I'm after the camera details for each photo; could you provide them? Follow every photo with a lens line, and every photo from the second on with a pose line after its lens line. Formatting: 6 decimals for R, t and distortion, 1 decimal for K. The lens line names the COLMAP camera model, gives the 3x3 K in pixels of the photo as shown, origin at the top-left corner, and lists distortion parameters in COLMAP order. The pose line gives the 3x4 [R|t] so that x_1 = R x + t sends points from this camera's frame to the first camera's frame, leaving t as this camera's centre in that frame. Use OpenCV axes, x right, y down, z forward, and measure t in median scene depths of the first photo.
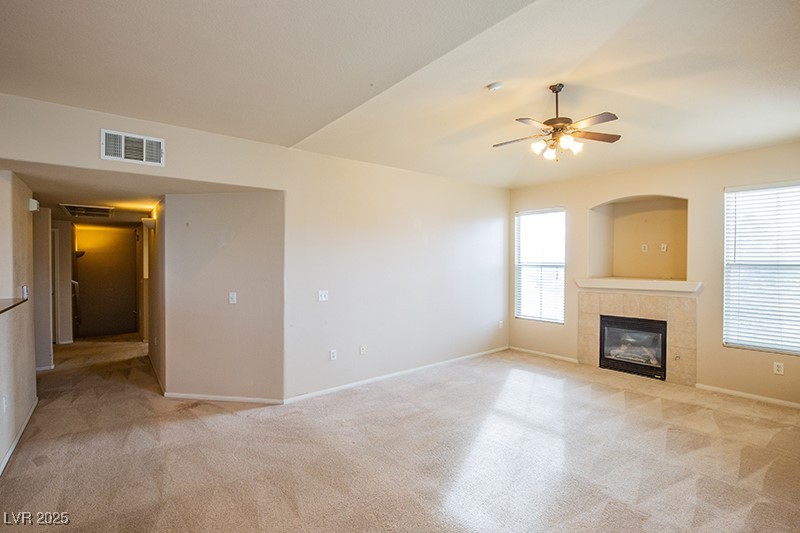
lens RADIAL K [[368.7, 0, 428.9], [0, 368.7, 260.2], [0, 0, 1]] dist [-0.021983, 0.002306]
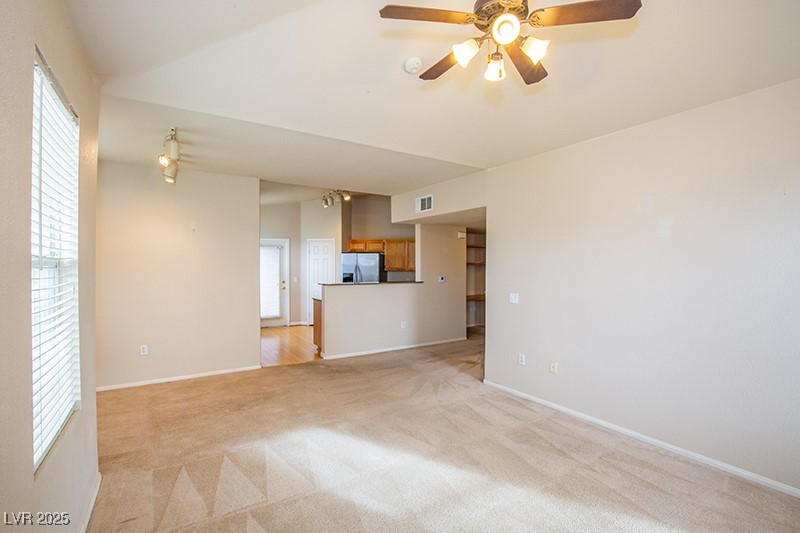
lens RADIAL K [[368.7, 0, 400.5], [0, 368.7, 269.0], [0, 0, 1]] dist [-0.021983, 0.002306]
pose [[-0.131928, 0.002975, -0.991255, 0.972991], [-0.012034, 0.999917, 0.004603, 0.017002], [0.991186, 0.012536, -0.131881, 1.022845]]
